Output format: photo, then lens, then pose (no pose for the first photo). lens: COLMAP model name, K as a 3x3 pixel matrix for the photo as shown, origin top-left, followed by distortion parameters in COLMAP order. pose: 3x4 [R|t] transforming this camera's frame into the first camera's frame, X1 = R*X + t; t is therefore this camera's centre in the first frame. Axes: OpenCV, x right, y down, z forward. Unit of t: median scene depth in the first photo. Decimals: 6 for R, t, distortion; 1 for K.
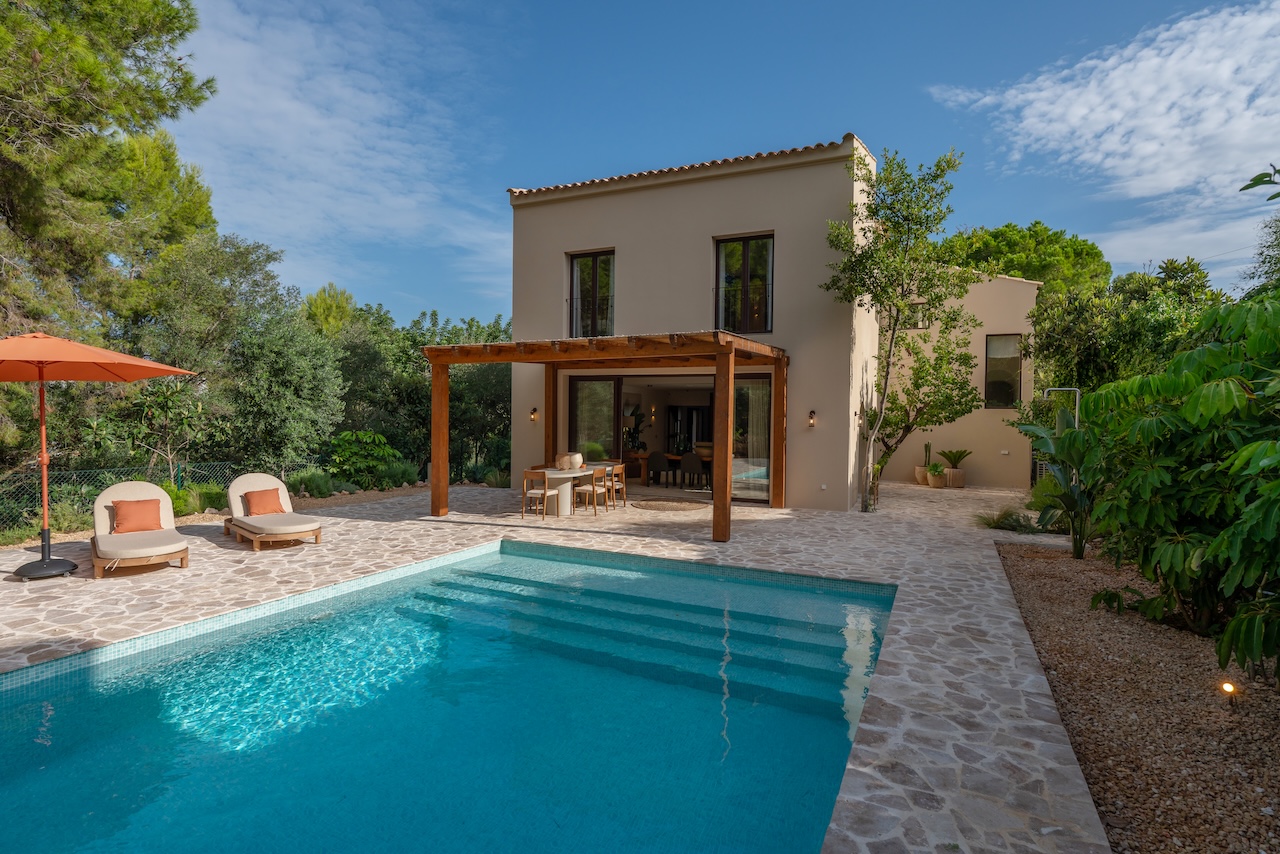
lens RADIAL K [[664.0, 0, 642.8], [0, 664.0, 423.7], [0, 0, 1]] dist [0.004809, 0.000329]
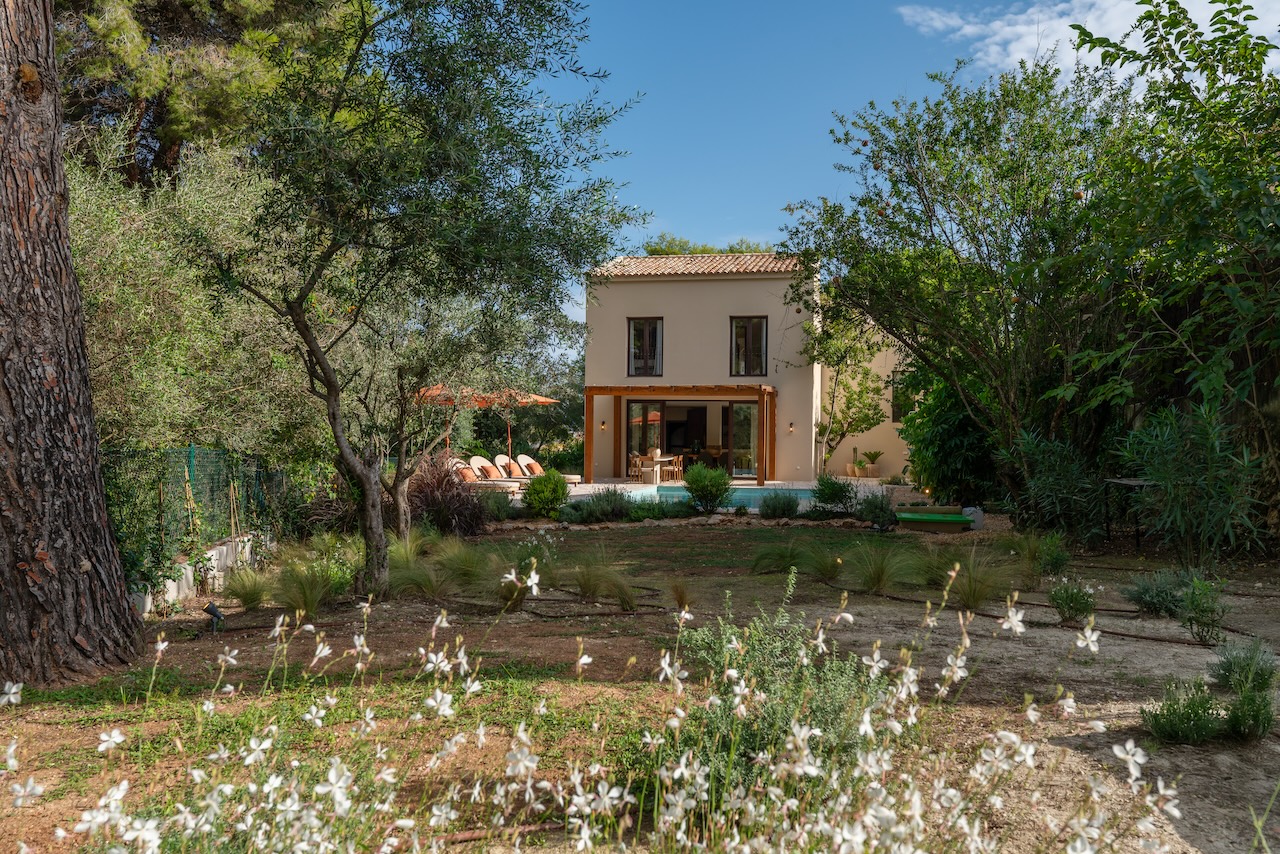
lens RADIAL K [[1060.1, 0, 638.4], [0, 1060.1, 428.5], [0, 0, 1]] dist [-0.000465, -0.000140]
pose [[0.979804, -0.000268, 0.199959, -0.596544], [0.004504, 0.999775, -0.020729, 0.043446], [-0.199908, 0.021211, 0.979585, -1.406430]]
